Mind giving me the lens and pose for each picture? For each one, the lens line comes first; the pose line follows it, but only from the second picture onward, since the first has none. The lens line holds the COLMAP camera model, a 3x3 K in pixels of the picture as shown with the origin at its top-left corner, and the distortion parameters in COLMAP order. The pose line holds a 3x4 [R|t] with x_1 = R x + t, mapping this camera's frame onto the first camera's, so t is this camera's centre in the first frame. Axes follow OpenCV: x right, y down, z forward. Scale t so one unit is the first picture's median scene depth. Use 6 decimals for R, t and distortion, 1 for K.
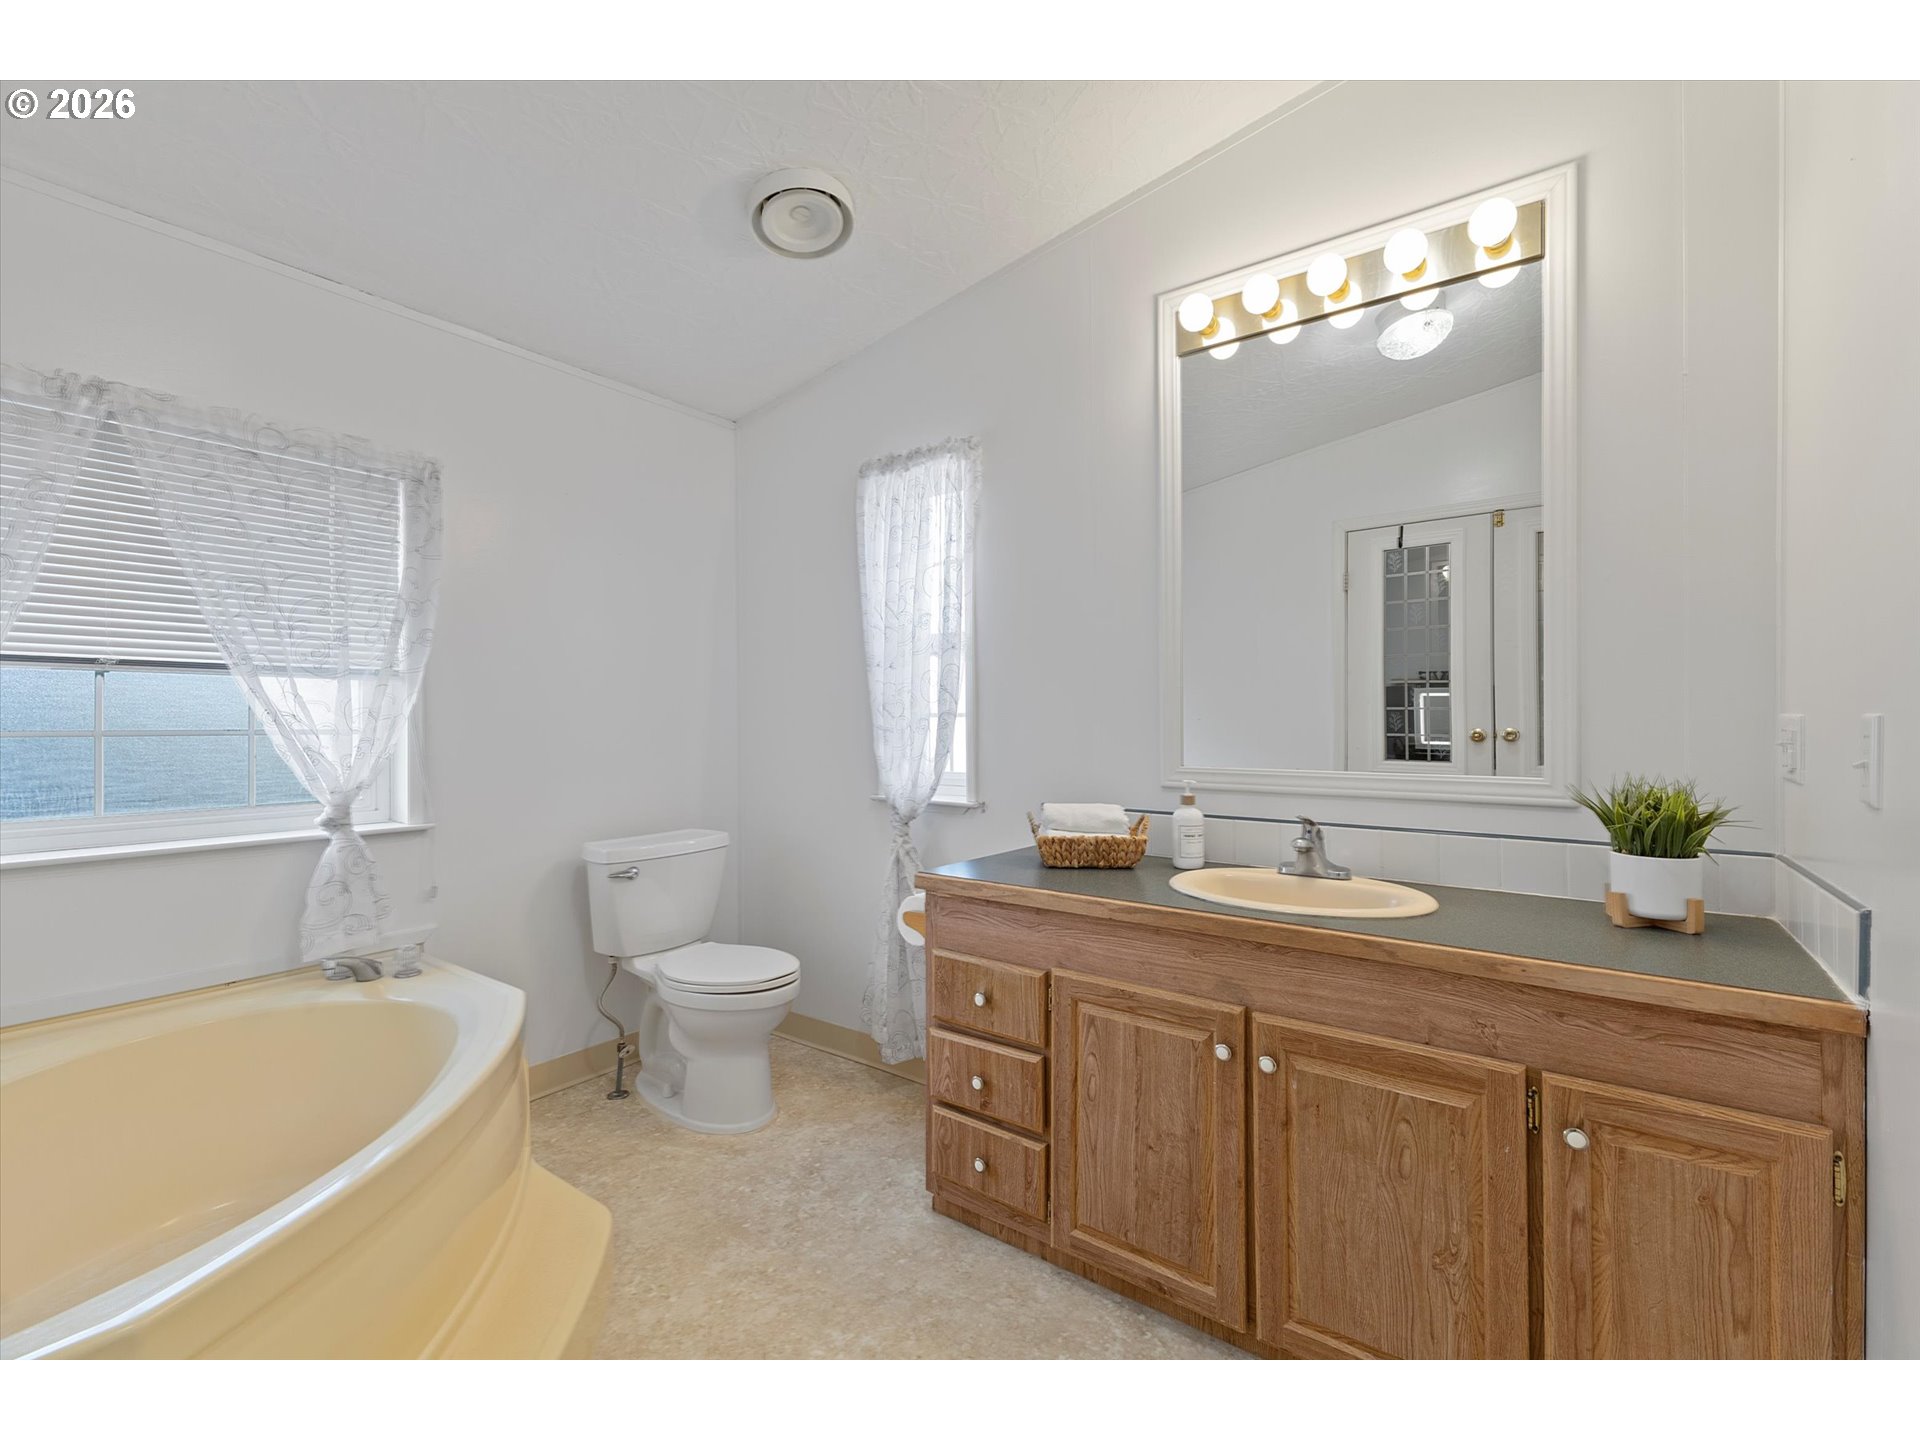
lens RADIAL K [[848.2, 0, 965.1], [0, 848.2, 719.5], [0, 0, 1]] dist [0.015089, -0.002376]
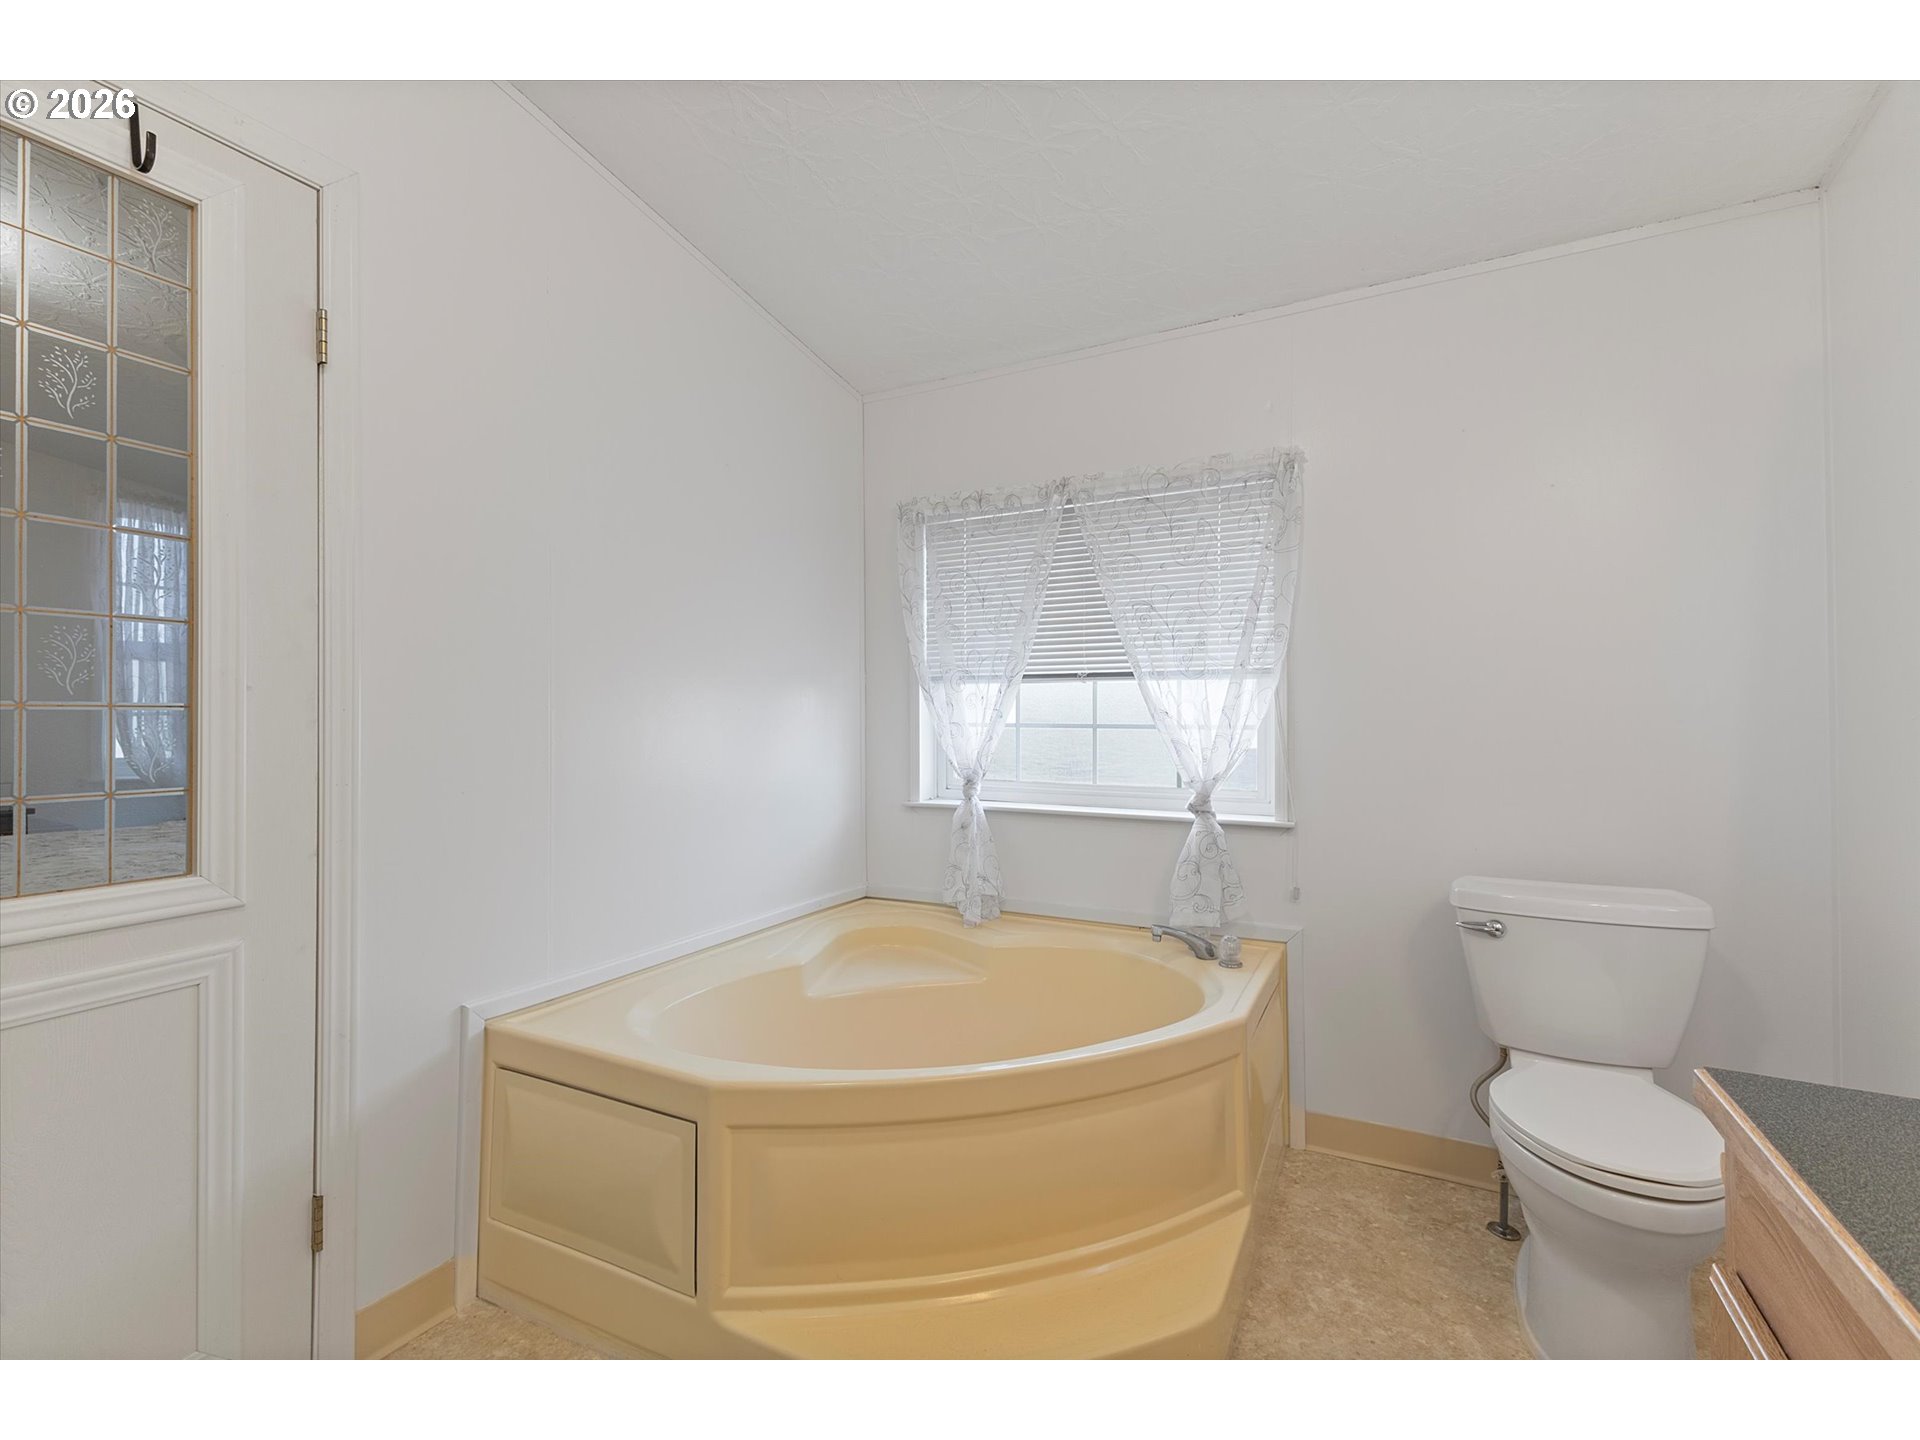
lens RADIAL K [[848.2, 0, 965.7], [0, 848.2, 717.1], [0, 0, 1]] dist [0.015089, -0.002376]
pose [[0.136476, -0.004750, -0.990632, 0.318546], [-0.002372, 0.999984, -0.005122, 0.007888], [0.990640, 0.003049, 0.136463, 0.551641]]
